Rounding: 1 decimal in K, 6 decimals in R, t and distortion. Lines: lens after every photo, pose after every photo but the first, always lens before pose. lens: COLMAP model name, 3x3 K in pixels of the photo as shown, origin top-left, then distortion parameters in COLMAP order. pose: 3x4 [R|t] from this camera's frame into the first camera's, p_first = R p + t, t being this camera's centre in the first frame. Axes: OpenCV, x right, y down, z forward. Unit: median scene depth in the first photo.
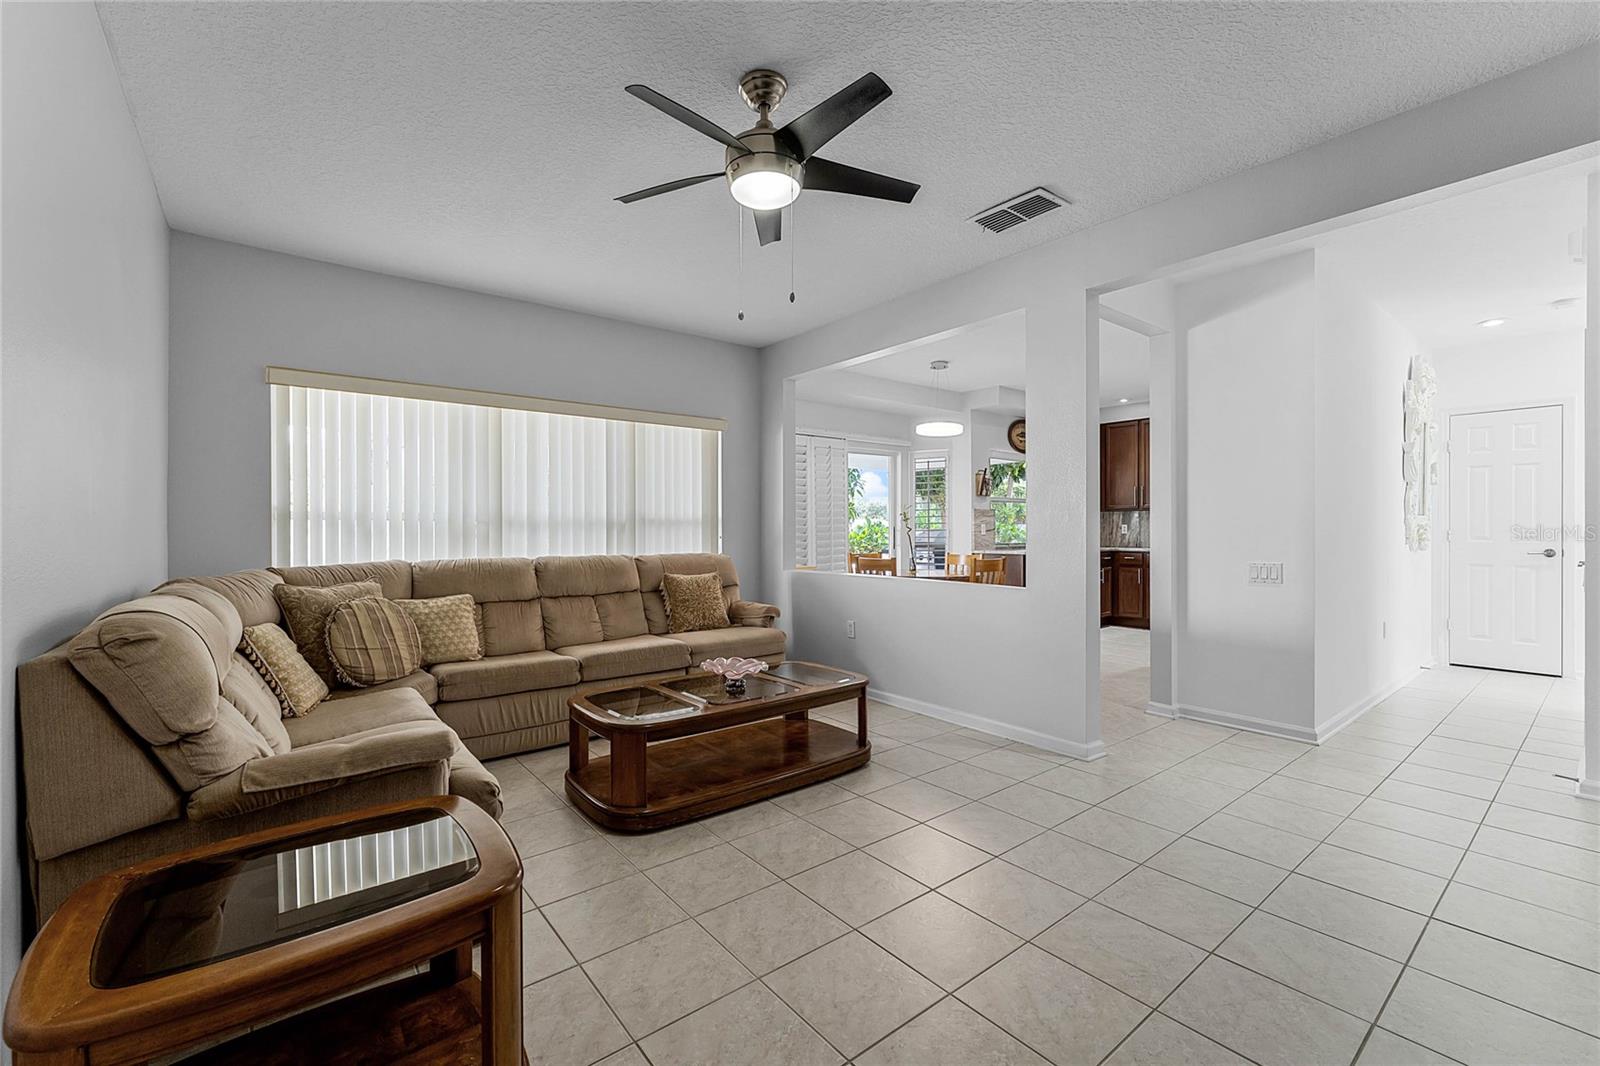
lens RADIAL K [[691.4, 0, 788.9], [0, 691.4, 531.1], [0, 0, 1]] dist [0.003843, 0.000127]
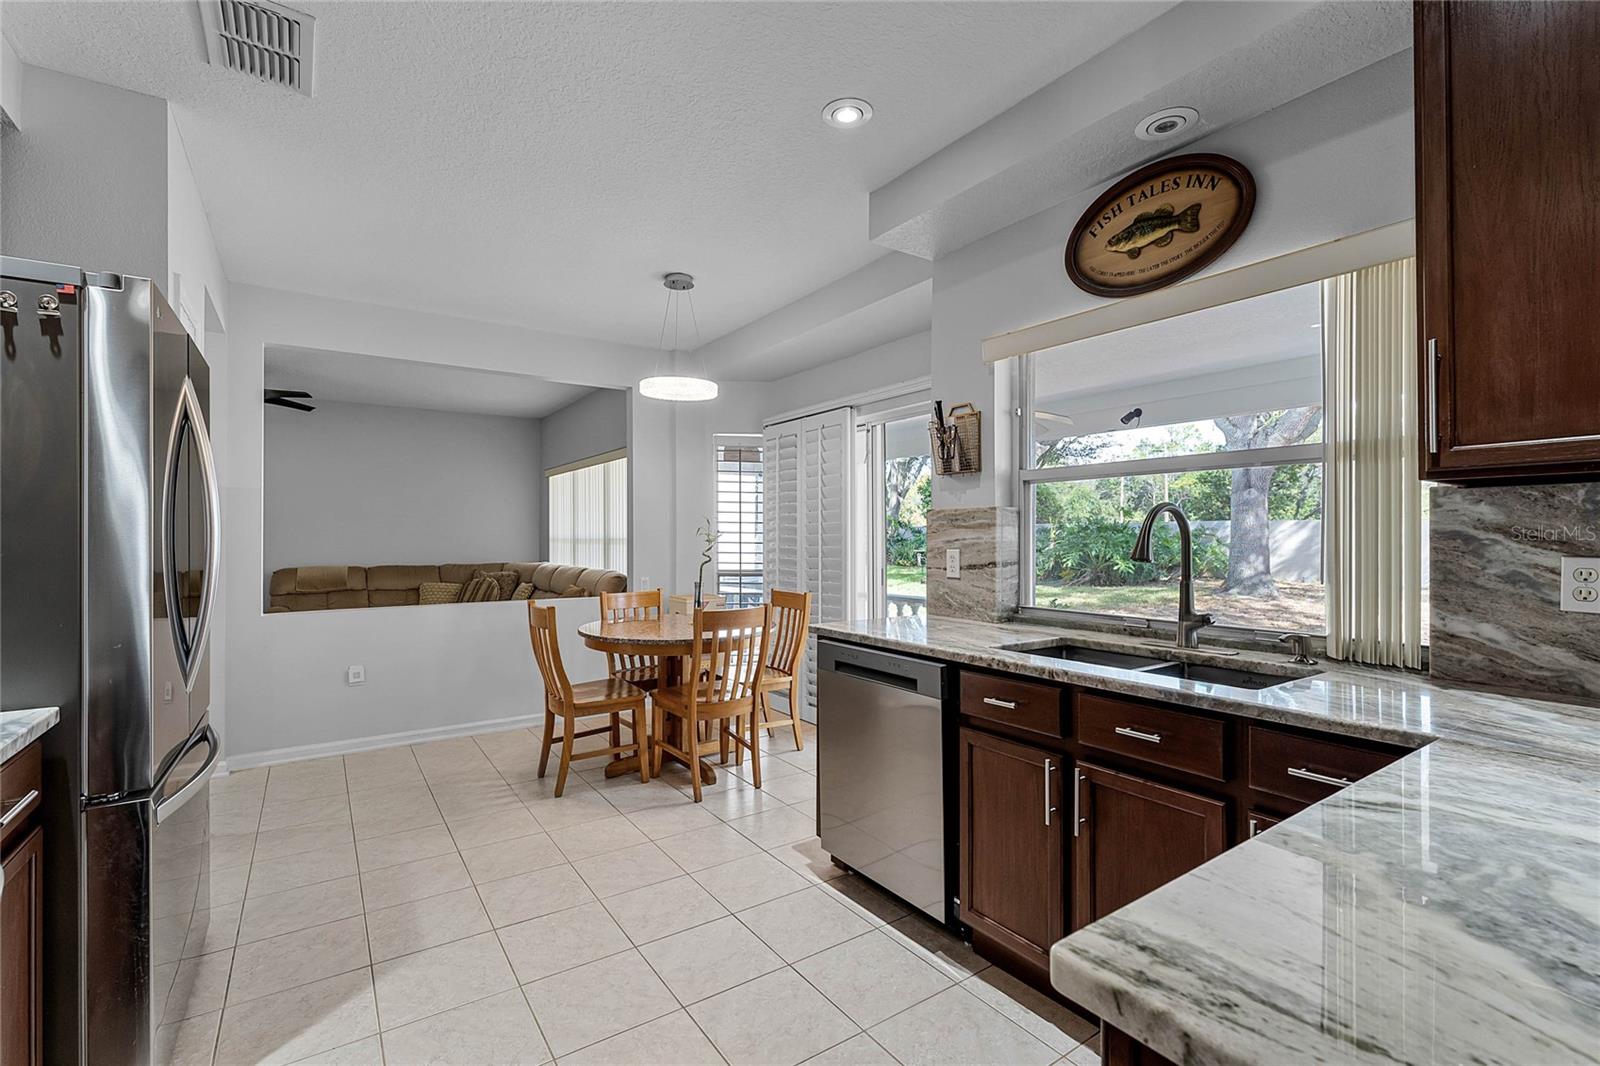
lens RADIAL K [[691.4, 0, 792.9], [0, 691.4, 534.6], [0, 0, 1]] dist [0.003843, 0.000127]
pose [[-0.077196, 0.000334, -0.997016, 0.630639], [0.001105, 0.999999, 0.000249, -0.017254], [0.997015, -0.001082, -0.077196, 0.893959]]
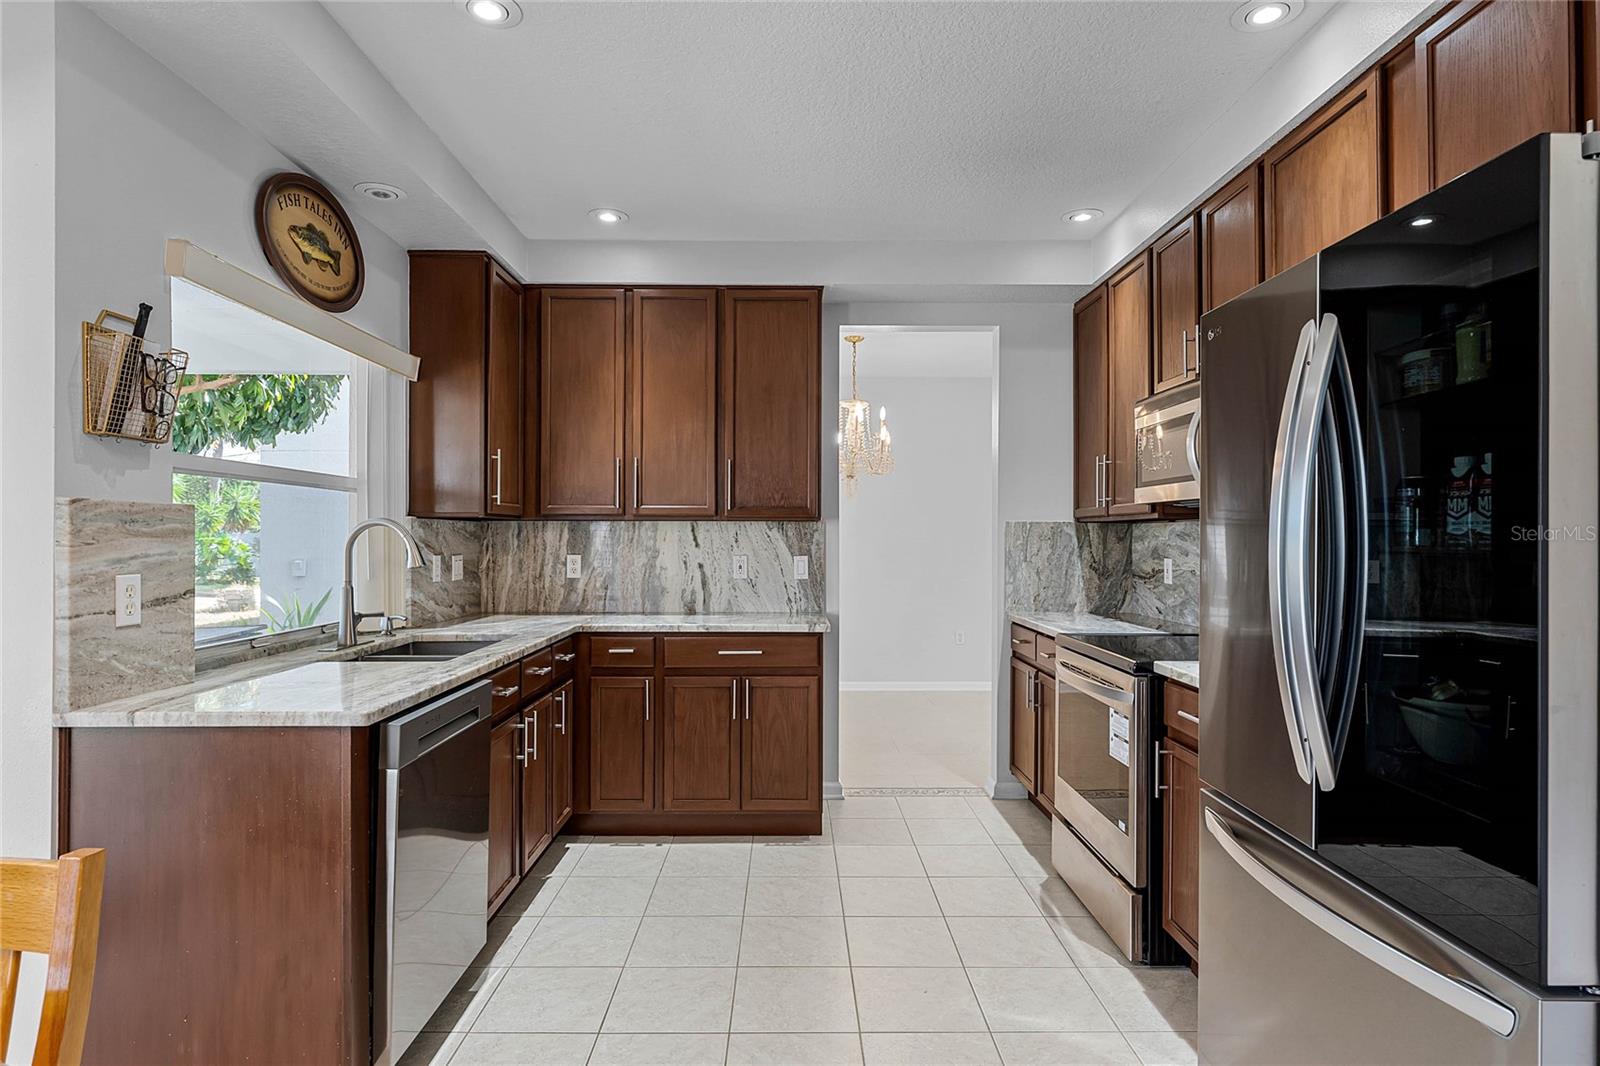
lens RADIAL K [[874.2, 0, 799.3], [0, 874.2, 533.8], [0, 0, 1]] dist [0.003859, -0.001459]
pose [[0.620467, 0.007598, 0.784196, 0.188894], [-0.002203, 0.999966, -0.007945, -0.019493], [-0.784230, 0.003202, 0.620462, 0.641831]]
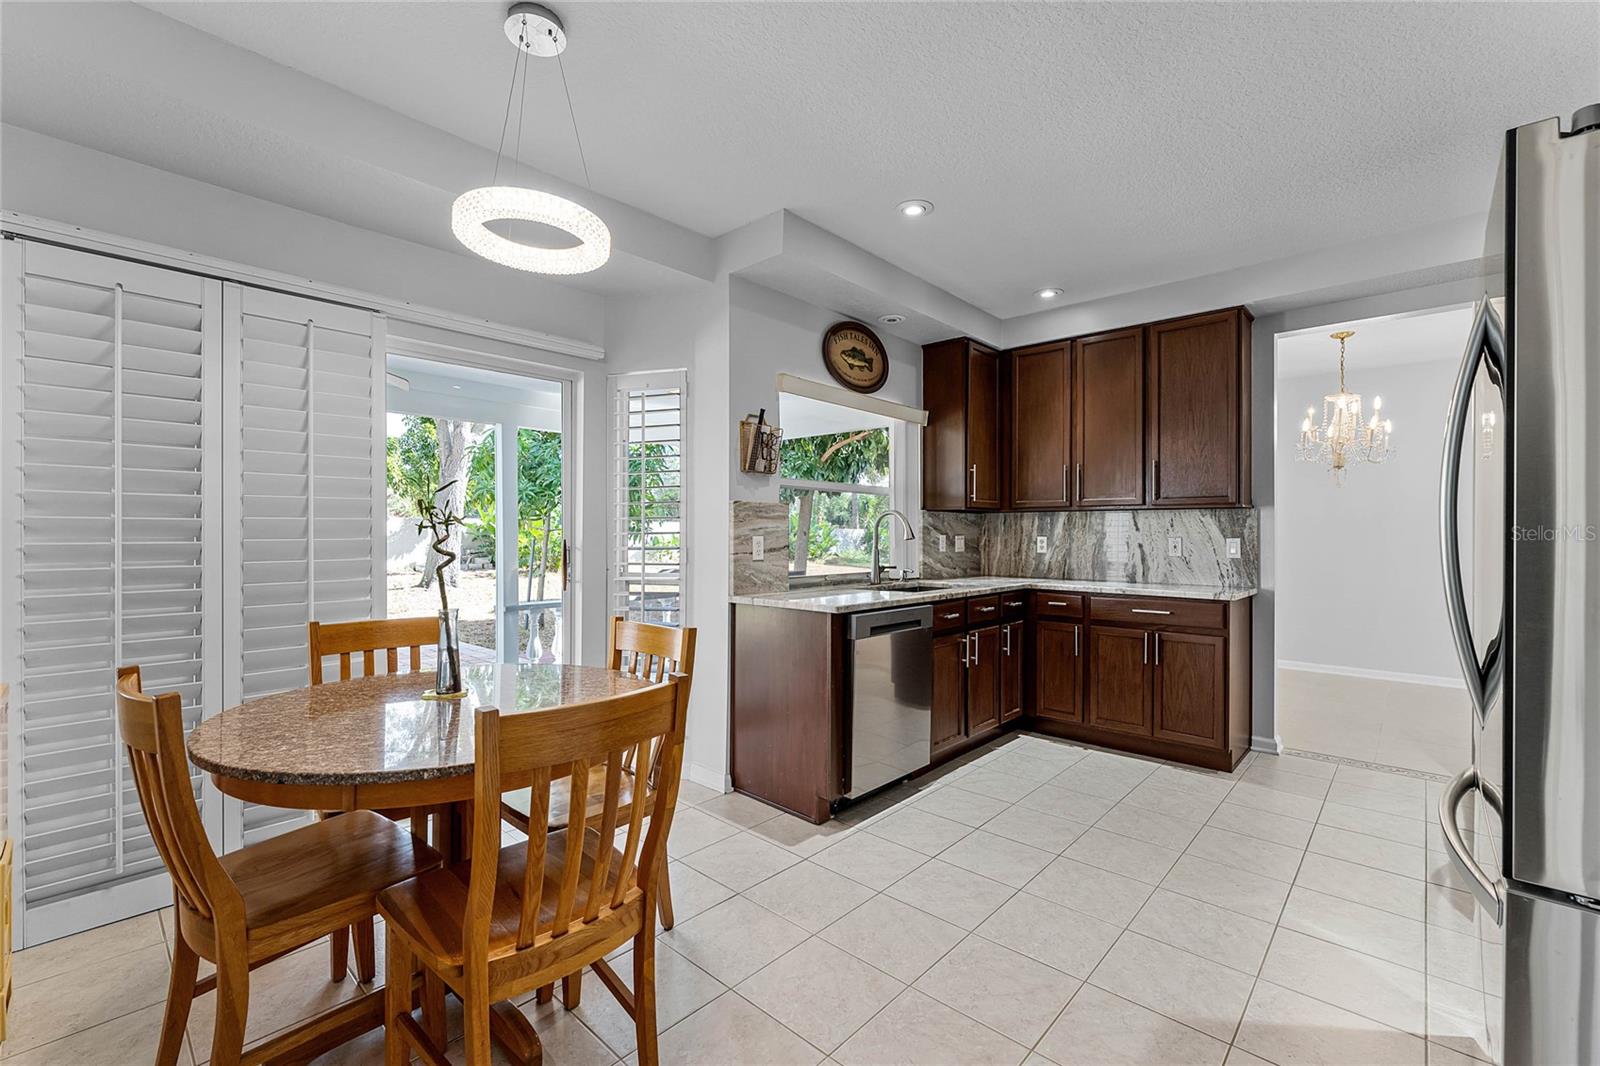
lens RADIAL K [[691.4, 0, 786.5], [0, 691.4, 530.3], [0, 0, 1]] dist [0.003843, 0.000127]
pose [[0.989741, 0.007744, 0.142662, 0.223394], [-0.006917, 0.999956, -0.006295, -0.010453], [-0.142705, 0.005244, 0.989751, 0.527505]]
